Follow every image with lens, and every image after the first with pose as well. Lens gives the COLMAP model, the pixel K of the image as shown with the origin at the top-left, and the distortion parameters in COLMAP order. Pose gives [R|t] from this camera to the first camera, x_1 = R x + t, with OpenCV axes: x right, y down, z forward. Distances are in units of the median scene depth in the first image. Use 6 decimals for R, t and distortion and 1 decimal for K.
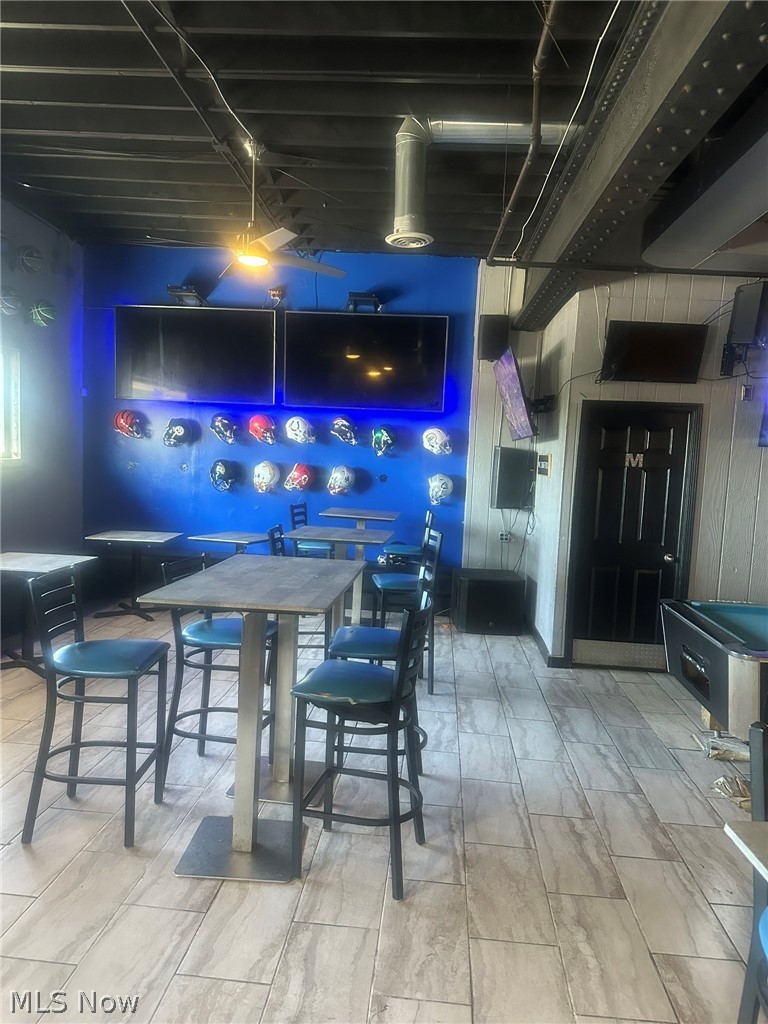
lens RADIAL K [[722.4, 0, 392.4], [0, 722.4, 523.5], [0, 0, 1]] dist [0.069117, -0.081943]
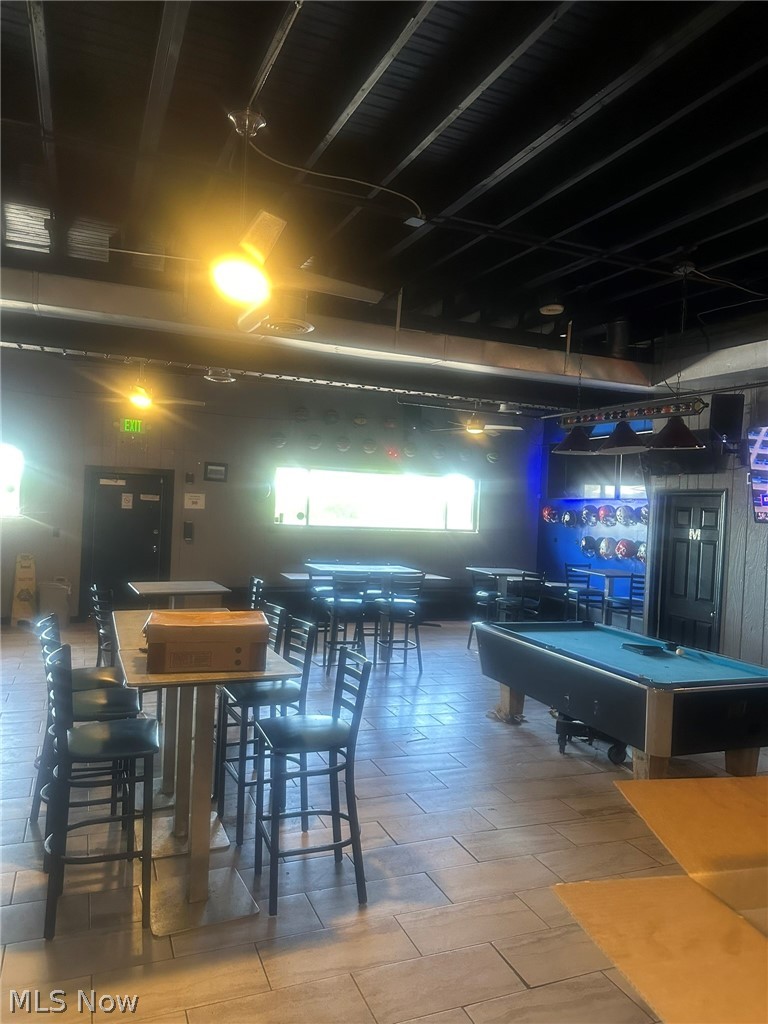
lens RADIAL K [[722.4, 0, 382.5], [0, 722.4, 517.8], [0, 0, 1]] dist [0.069117, -0.081943]
pose [[0.438713, -0.006013, -0.898607, 1.235342], [-0.124923, 0.989860, -0.067613, 0.038585], [0.889902, 0.141919, 0.433513, -0.038116]]
